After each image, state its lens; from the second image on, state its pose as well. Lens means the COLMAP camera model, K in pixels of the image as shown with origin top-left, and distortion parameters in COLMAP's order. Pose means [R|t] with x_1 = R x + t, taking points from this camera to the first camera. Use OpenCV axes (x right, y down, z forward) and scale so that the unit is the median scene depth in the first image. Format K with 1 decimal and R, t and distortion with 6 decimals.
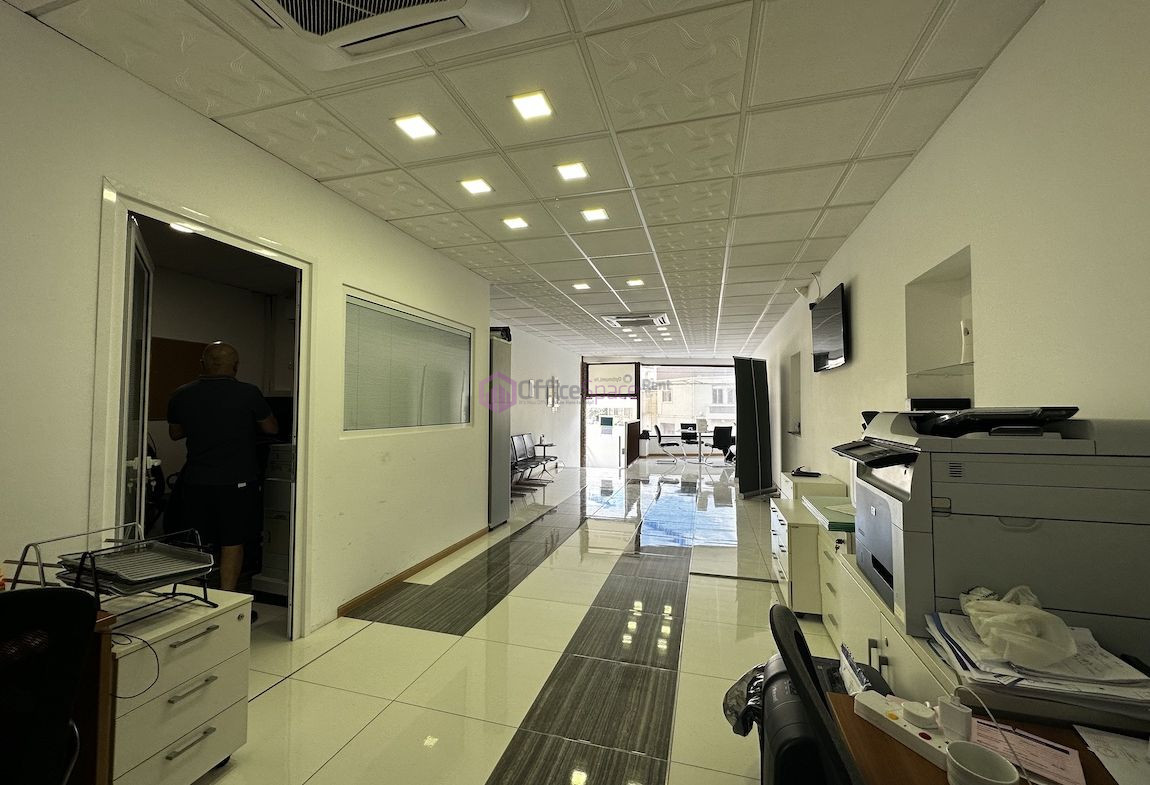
lens RADIAL K [[458.4, 0, 574.5], [0, 458.4, 389.9], [0, 0, 1]] dist [-0.002591, 0.000020]
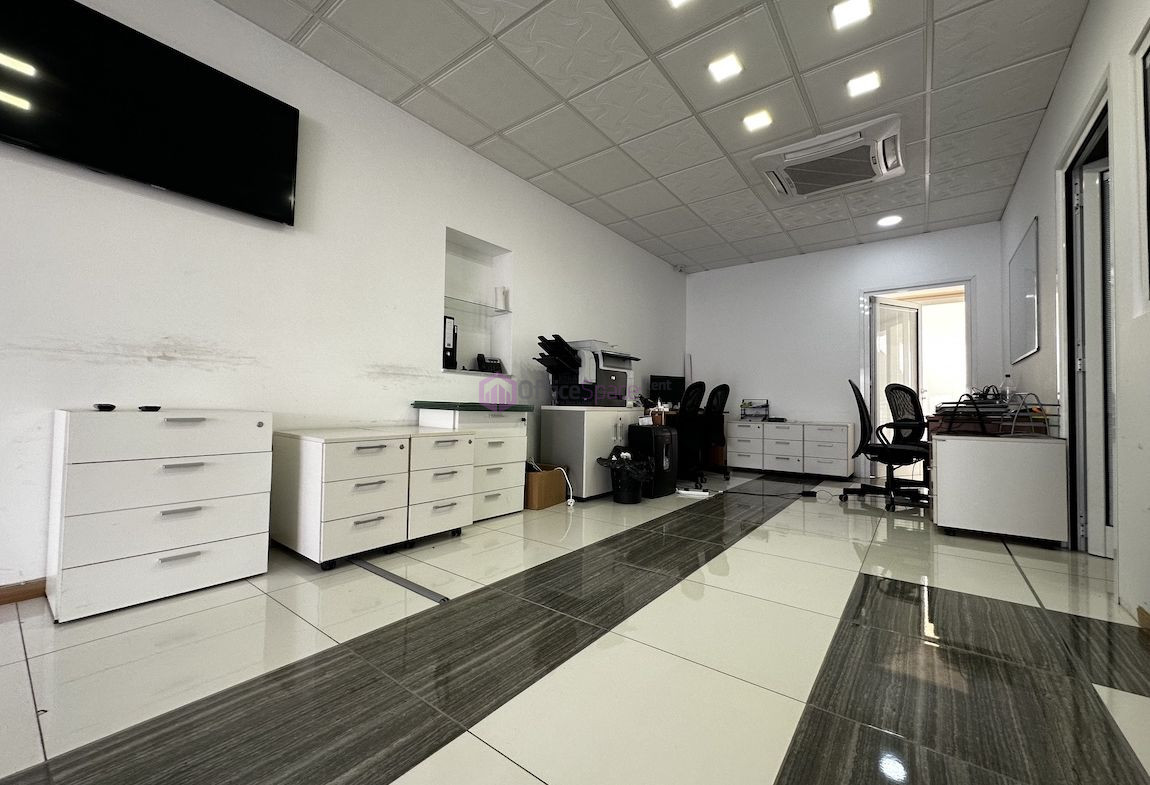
lens RADIAL K [[458.4, 0, 574.5], [0, 458.4, 389.9], [0, 0, 1]] dist [-0.002591, 0.000020]
pose [[-0.932917, -0.004671, 0.360060, -0.021333], [-0.030899, 0.997266, -0.067122, 0.096752], [-0.358763, -0.073745, -0.930511, 0.661956]]
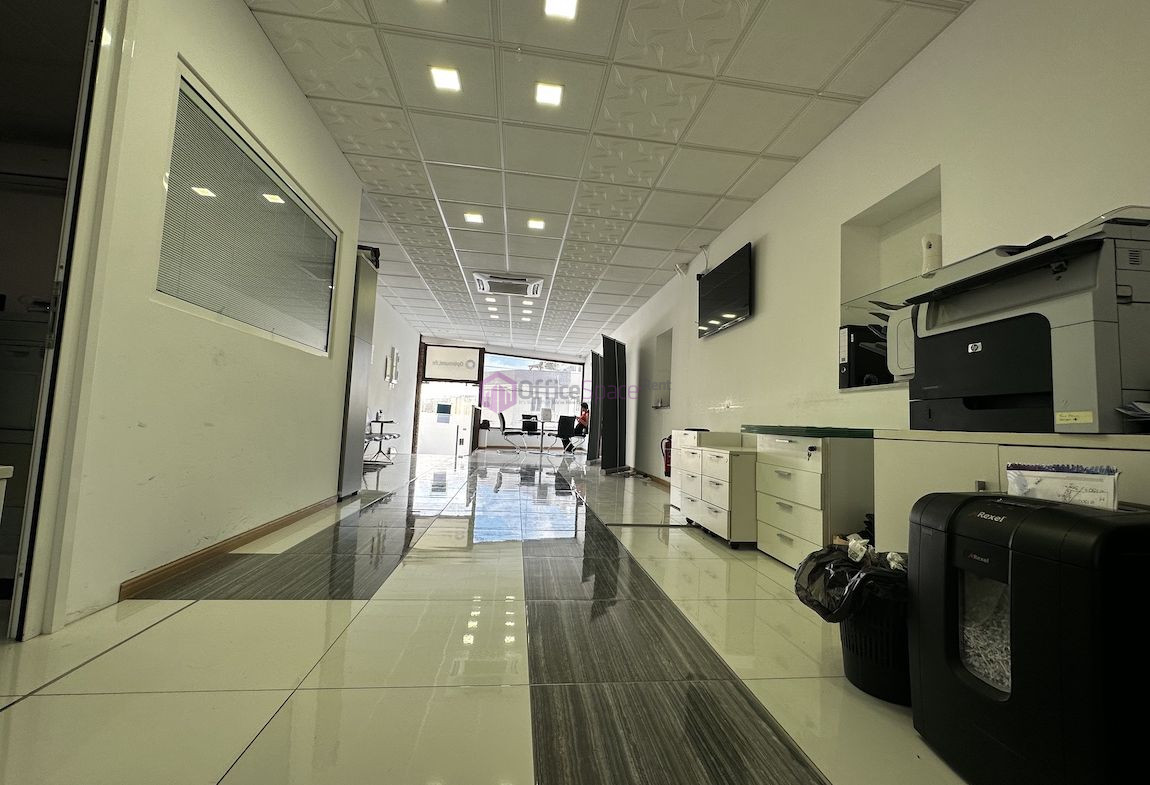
lens RADIAL K [[458.4, 0, 574.5], [0, 458.4, 389.9], [0, 0, 1]] dist [-0.002591, 0.000020]
pose [[0.915634, 0.068658, 0.396107, -0.086015], [-0.057450, 0.997543, -0.040105, 0.080150], [-0.397887, 0.013965, 0.917328, 0.085631]]
